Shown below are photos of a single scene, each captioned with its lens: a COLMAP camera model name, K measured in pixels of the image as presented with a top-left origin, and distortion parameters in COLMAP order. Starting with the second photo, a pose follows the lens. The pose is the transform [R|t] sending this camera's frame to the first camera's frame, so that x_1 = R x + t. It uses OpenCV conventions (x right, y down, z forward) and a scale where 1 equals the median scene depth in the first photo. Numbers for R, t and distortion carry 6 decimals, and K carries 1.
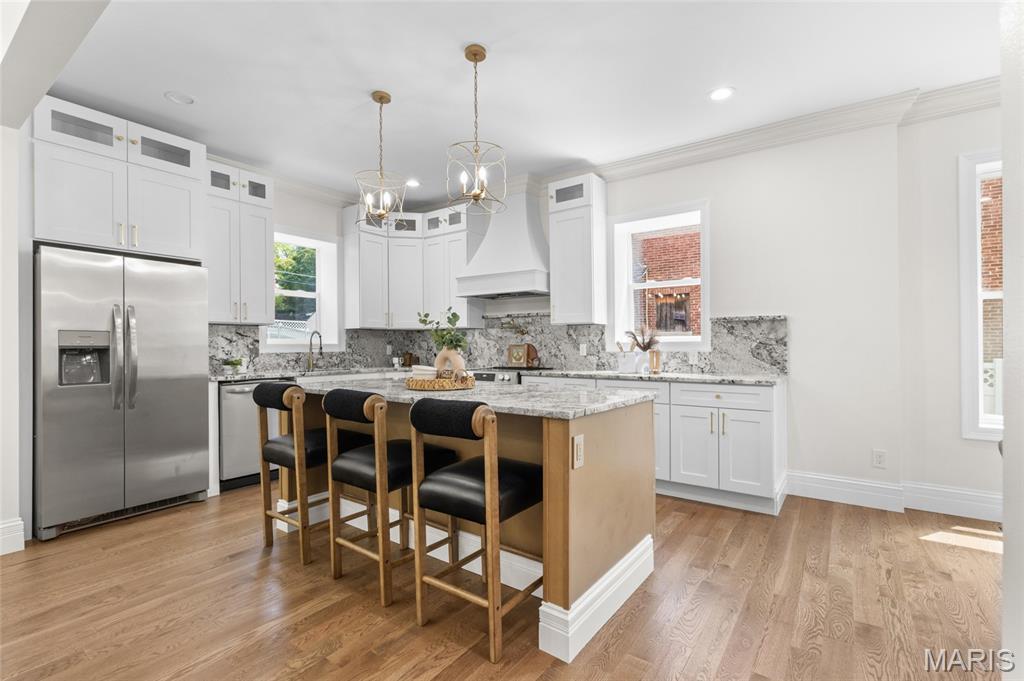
lens RADIAL K [[465.6, 0, 506.7], [0, 465.6, 351.8], [0, 0, 1]] dist [-0.004004, 0.001384]
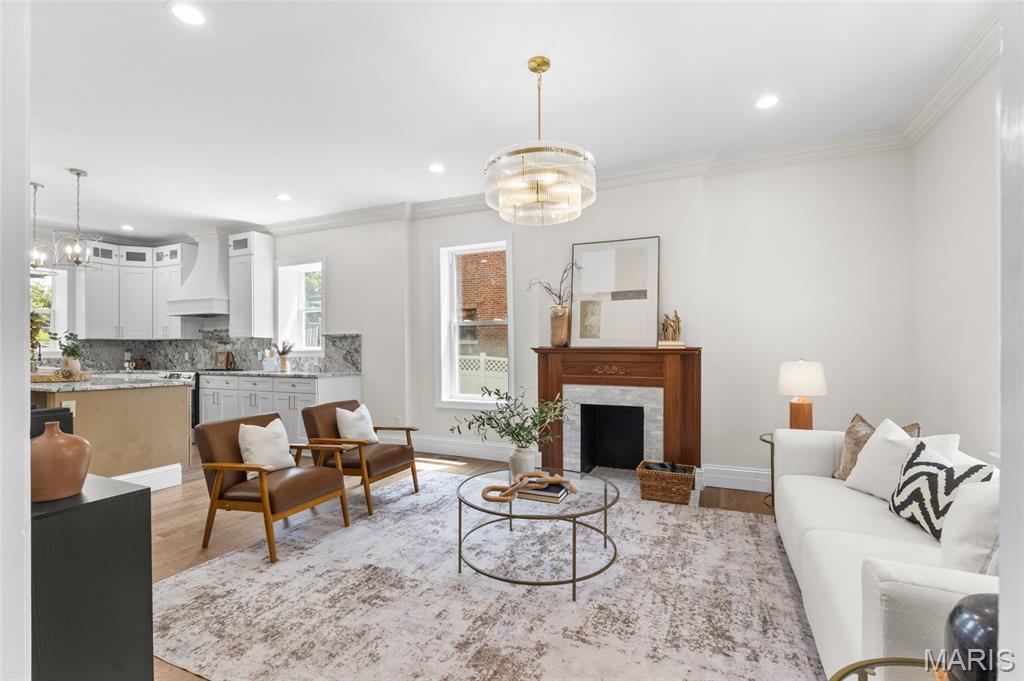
lens RADIAL K [[465.6, 0, 516.5], [0, 465.6, 353.4], [0, 0, 1]] dist [-0.004004, 0.001384]
pose [[0.980481, -0.001582, 0.196605, 0.624065], [0.003116, 0.999967, -0.007494, 0.000850], [-0.196587, 0.007960, 0.980454, -0.492615]]
